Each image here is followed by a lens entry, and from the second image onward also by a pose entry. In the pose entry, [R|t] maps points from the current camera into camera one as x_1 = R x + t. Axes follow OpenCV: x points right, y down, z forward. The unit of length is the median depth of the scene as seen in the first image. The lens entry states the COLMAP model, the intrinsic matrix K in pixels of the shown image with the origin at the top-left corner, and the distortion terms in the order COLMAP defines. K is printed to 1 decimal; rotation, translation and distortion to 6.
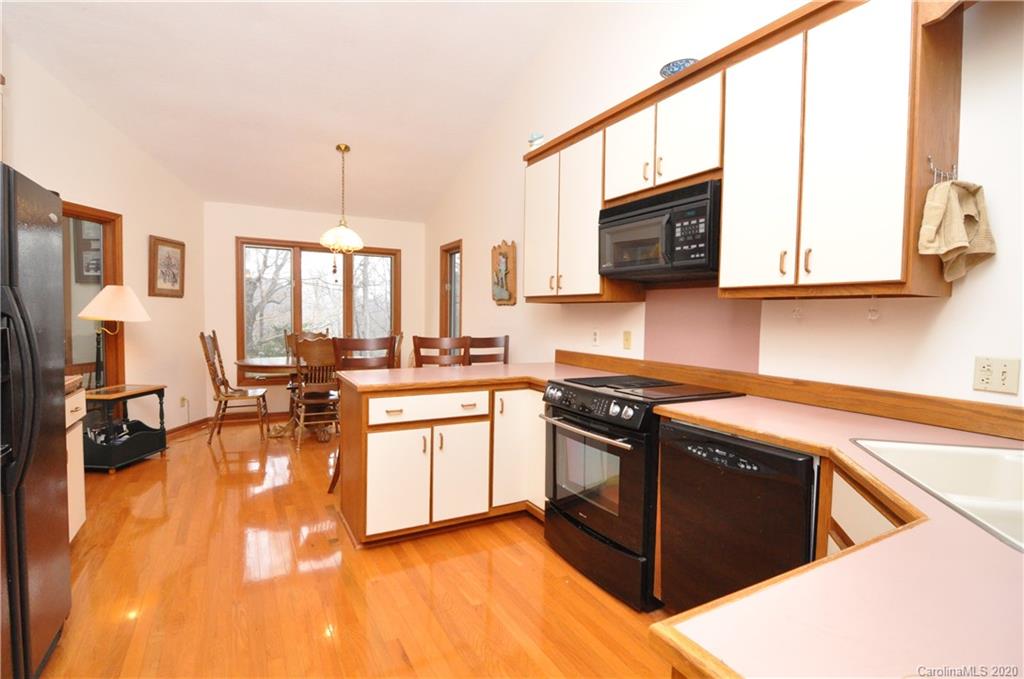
lens RADIAL K [[500.4, 0, 512.0], [0, 500.4, 339.5], [0, 0, 1]] dist [-0.001502, -0.007843]
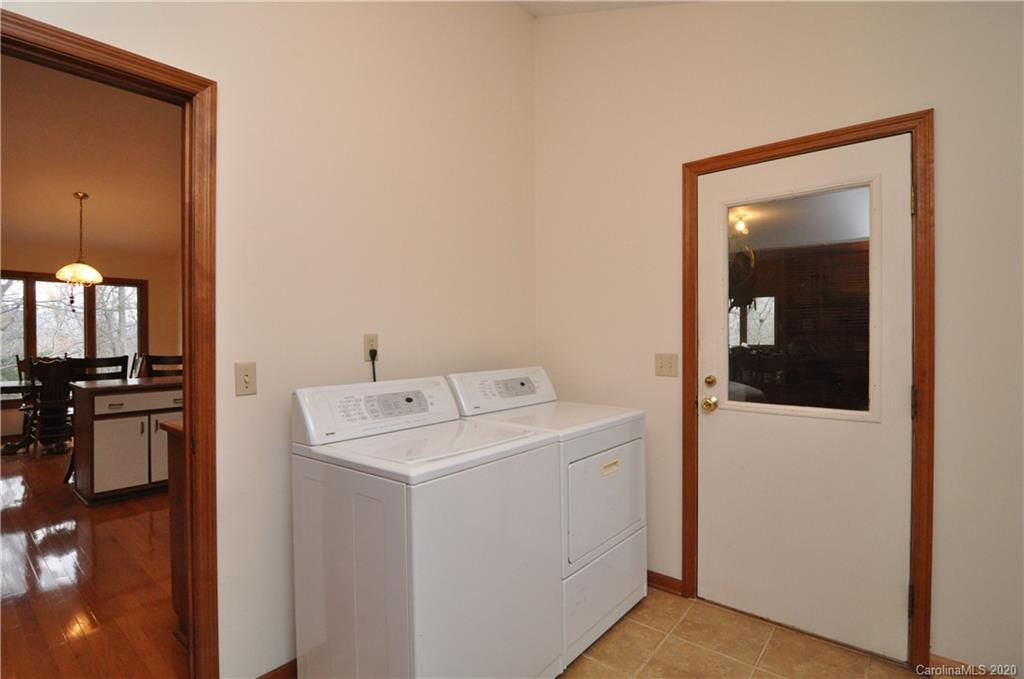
lens RADIAL K [[500.4, 0, 512.0], [0, 500.4, 339.5], [0, 0, 1]] dist [-0.001502, -0.007843]
pose [[0.933080, -0.022234, 0.358982, 0.175813], [0.037179, 0.998703, -0.034781, 0.025670], [-0.357743, 0.045800, 0.932696, -0.420227]]
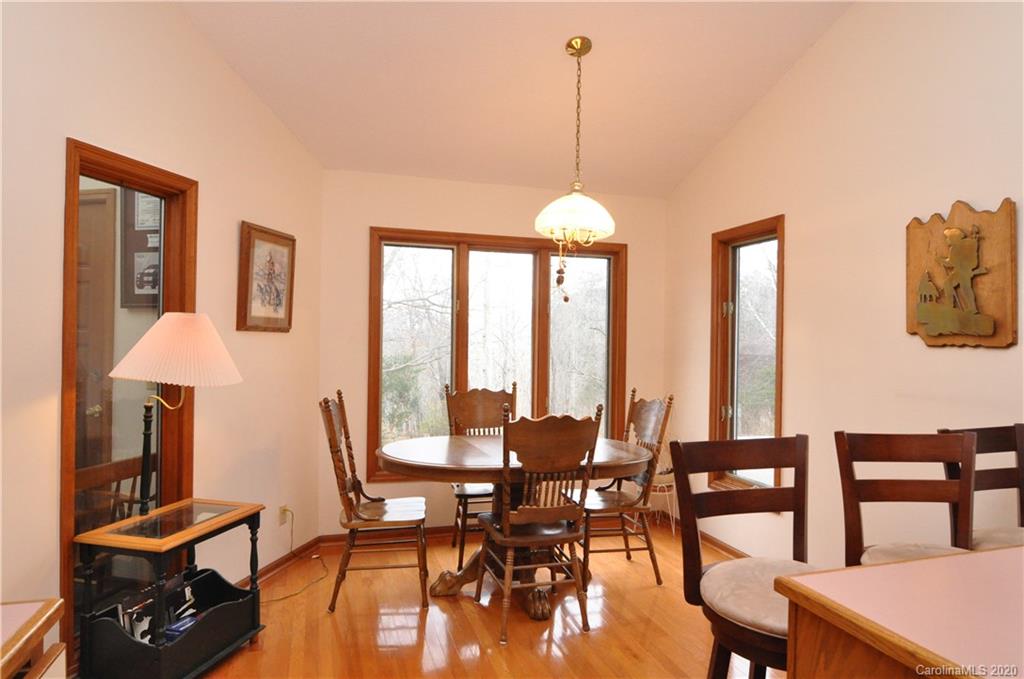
lens RADIAL K [[618.4, 0, 512.0], [0, 618.4, 339.5], [0, 0, 1]] dist [0.007137, 0.001364]
pose [[0.981224, -0.002862, -0.192849, -0.293353], [-0.007437, 0.998585, -0.052658, -0.042854], [0.192726, 0.053104, 0.979815, 0.381807]]
